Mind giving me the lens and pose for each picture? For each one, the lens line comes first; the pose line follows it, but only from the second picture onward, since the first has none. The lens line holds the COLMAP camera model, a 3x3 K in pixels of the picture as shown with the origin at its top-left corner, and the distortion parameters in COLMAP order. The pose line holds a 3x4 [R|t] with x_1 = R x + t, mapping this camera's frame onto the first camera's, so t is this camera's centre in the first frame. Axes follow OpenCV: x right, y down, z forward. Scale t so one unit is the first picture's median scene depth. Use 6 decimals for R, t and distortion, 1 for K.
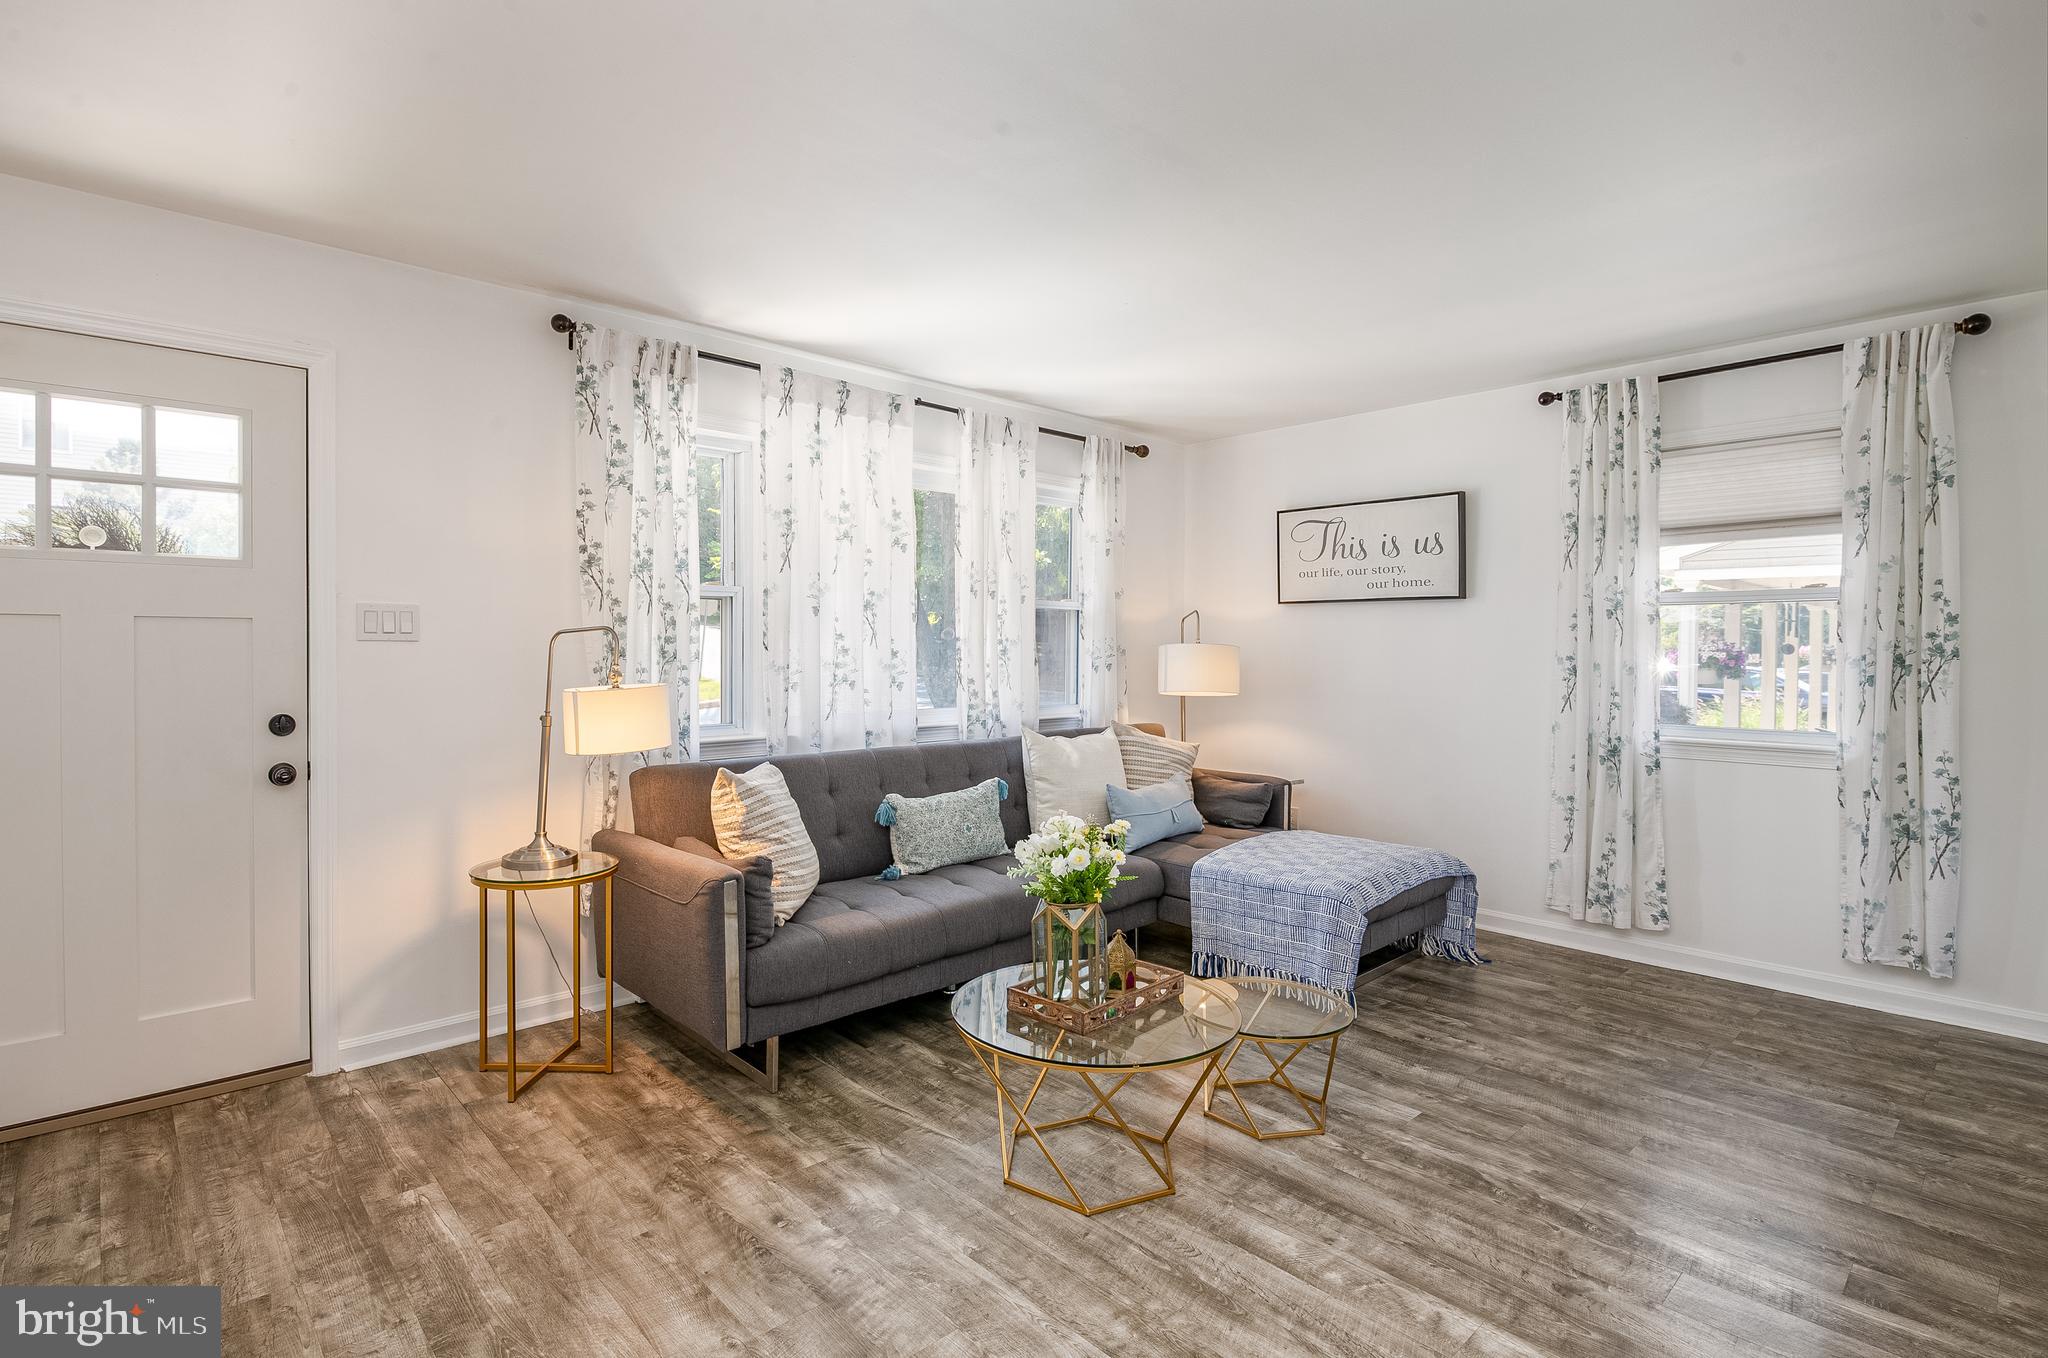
lens RADIAL K [[997.7, 0, 1017.0], [0, 997.7, 666.0], [0, 0, 1]] dist [0.002203, -0.008890]
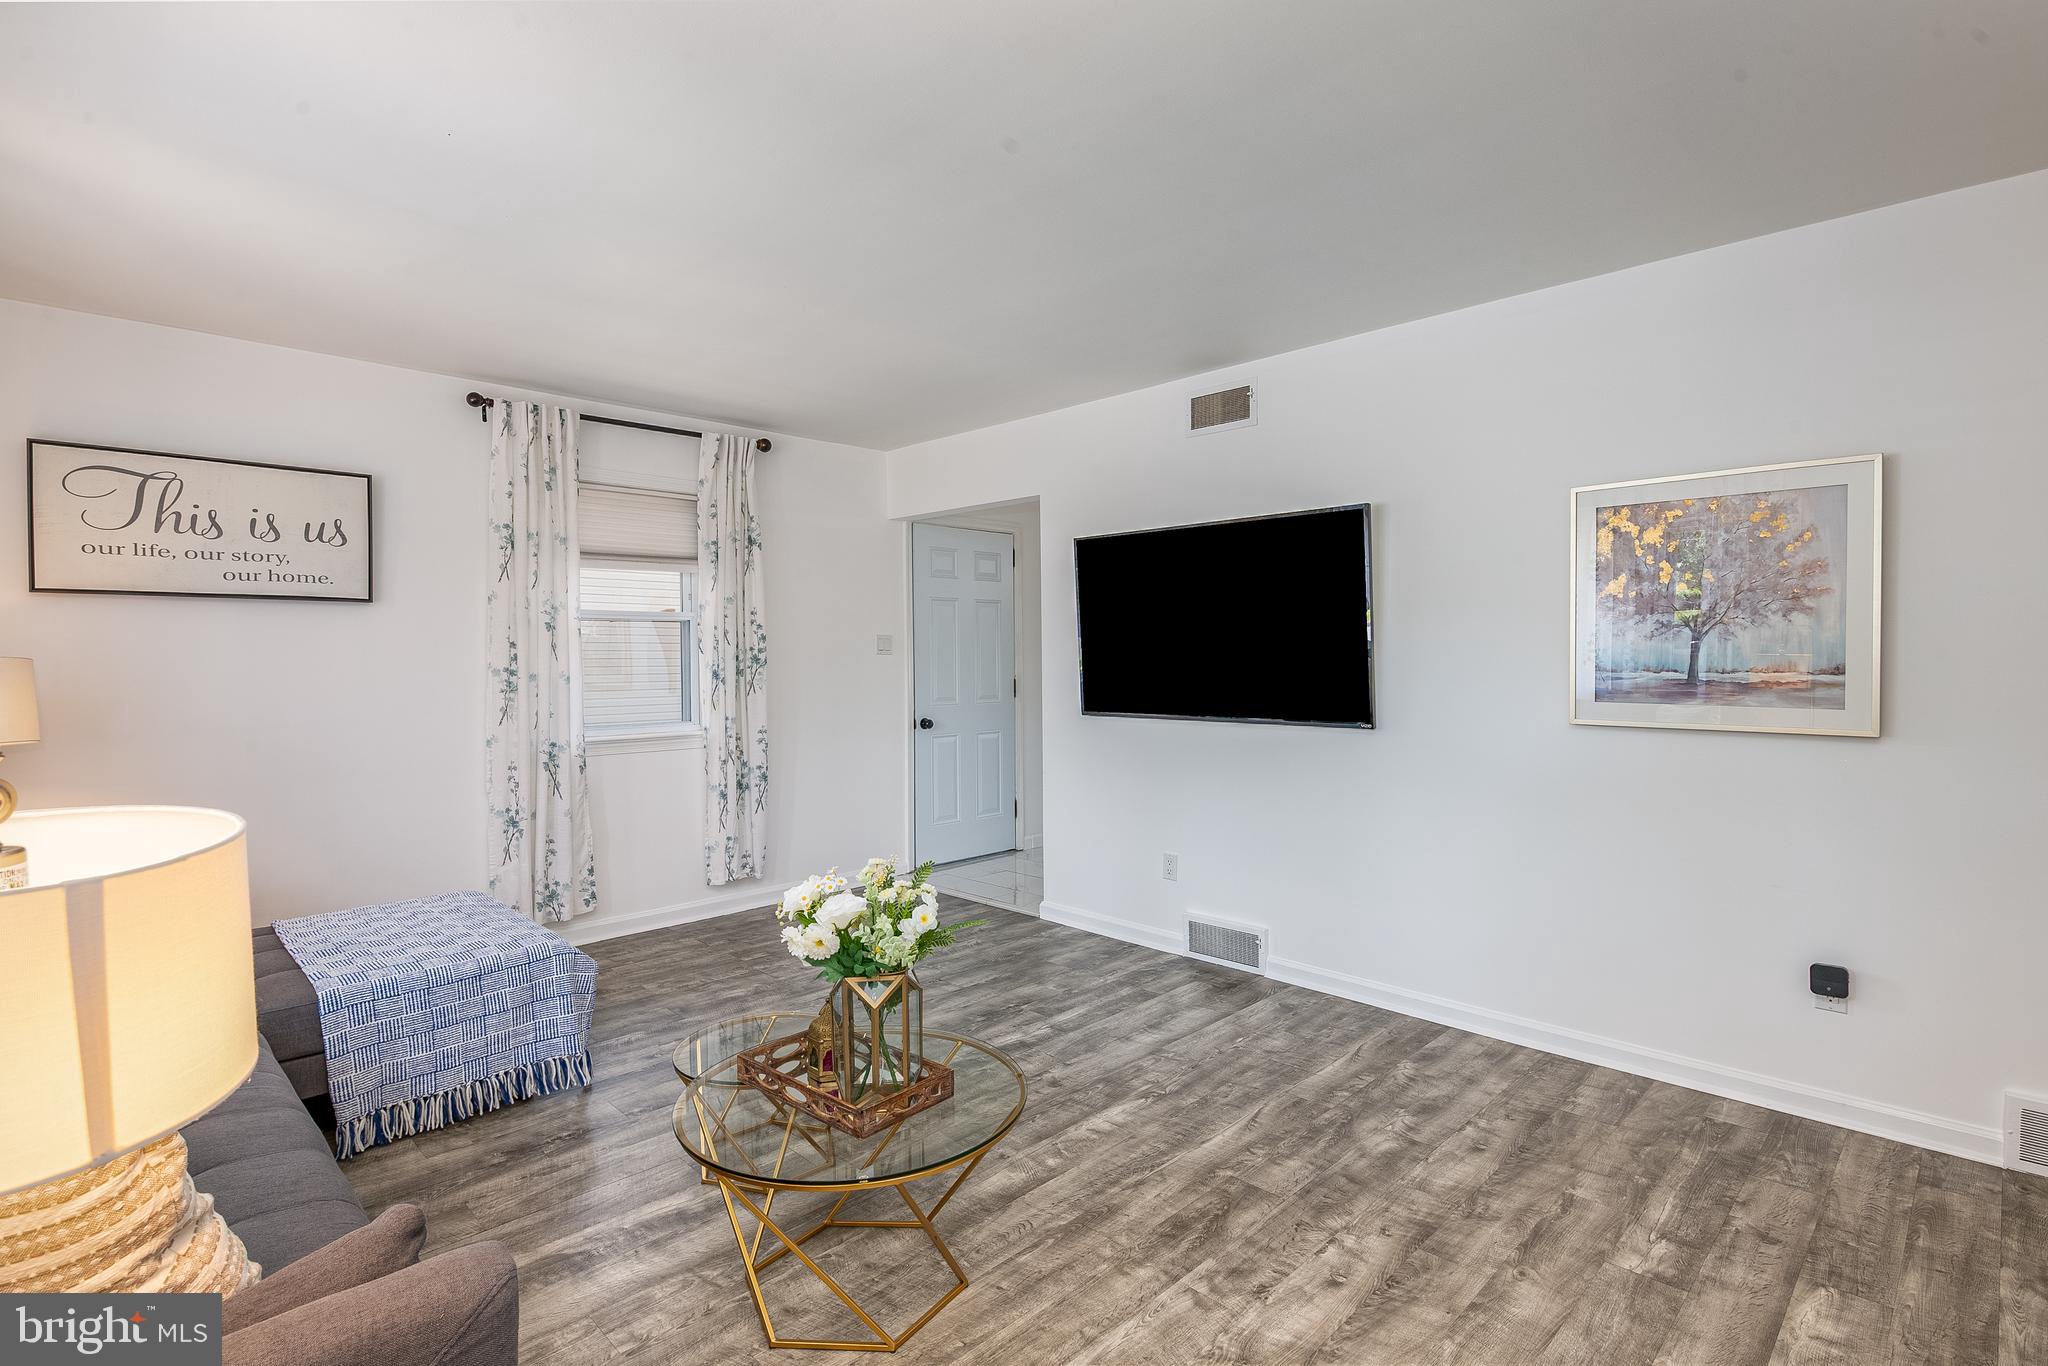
lens RADIAL K [[997.7, 0, 1013.7], [0, 997.7, 675.9], [0, 0, 1]] dist [0.002203, -0.008890]
pose [[-0.040135, -0.026052, 0.998855, -0.559824], [0.021191, 0.999413, 0.026918, -0.021692], [-0.998970, 0.022247, -0.039559, 0.648351]]
